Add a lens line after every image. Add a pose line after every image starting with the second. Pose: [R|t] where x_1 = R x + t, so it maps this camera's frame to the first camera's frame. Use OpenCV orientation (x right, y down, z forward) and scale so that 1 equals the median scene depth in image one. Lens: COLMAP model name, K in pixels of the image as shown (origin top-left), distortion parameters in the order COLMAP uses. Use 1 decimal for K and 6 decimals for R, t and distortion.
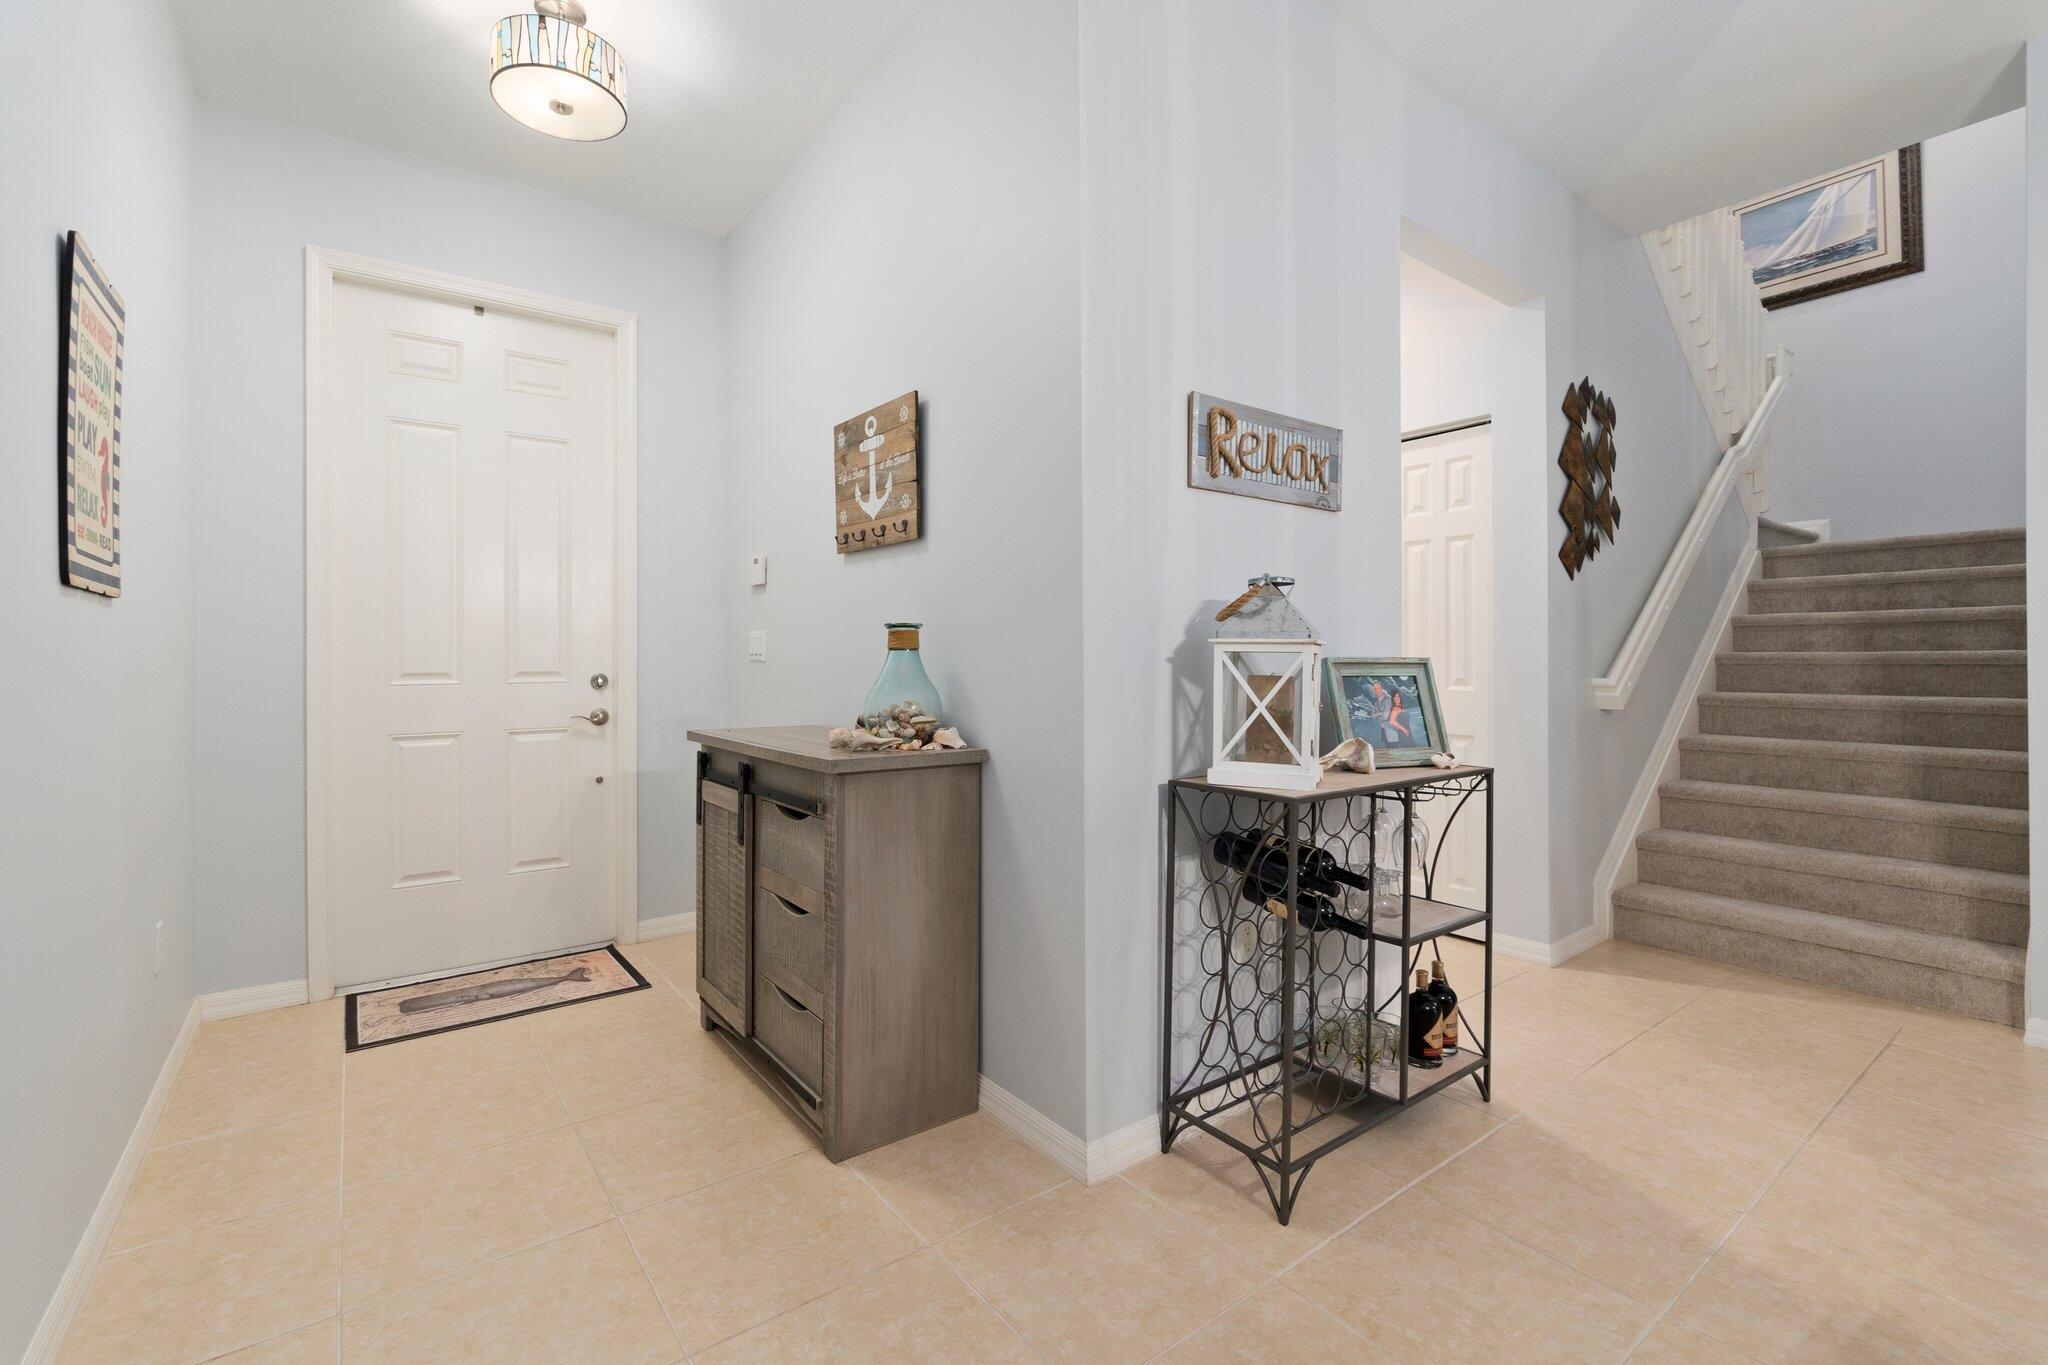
lens RADIAL K [[881.2, 0, 1022.4], [0, 881.2, 670.4], [0, 0, 1]] dist [-0.005073, 0.001911]
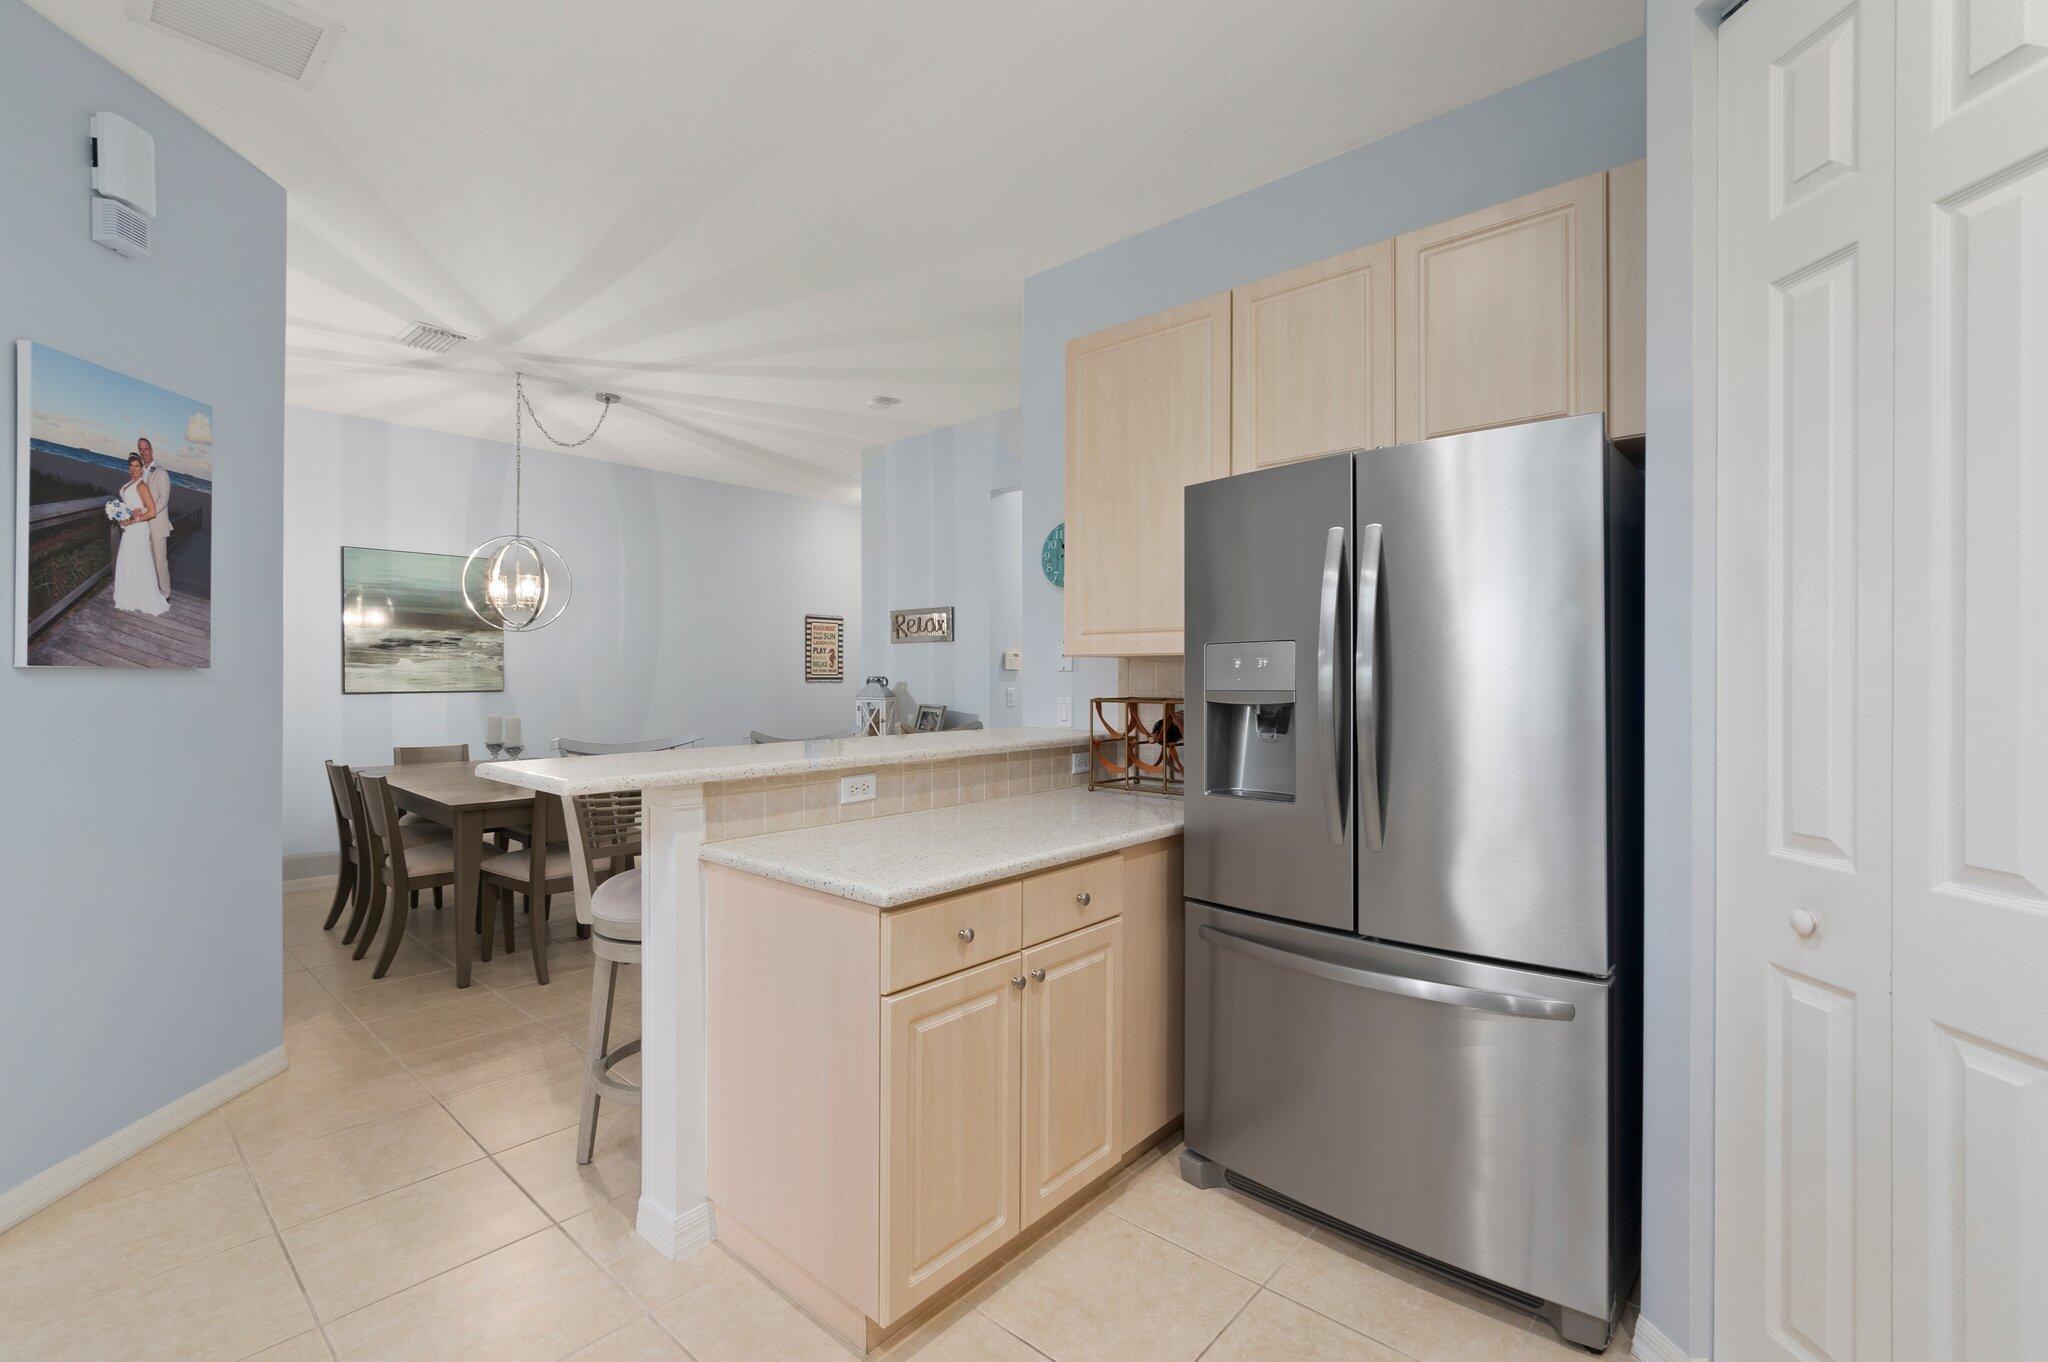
lens RADIAL K [[881.2, 0, 1026.2], [0, 881.2, 675.7], [0, 0, 1]] dist [-0.005073, 0.001911]
pose [[0.202628, 0.003255, -0.979250, 3.035418], [-0.010411, 0.999945, 0.001169, -0.107084], [0.979201, 0.009958, 0.202650, 0.822939]]
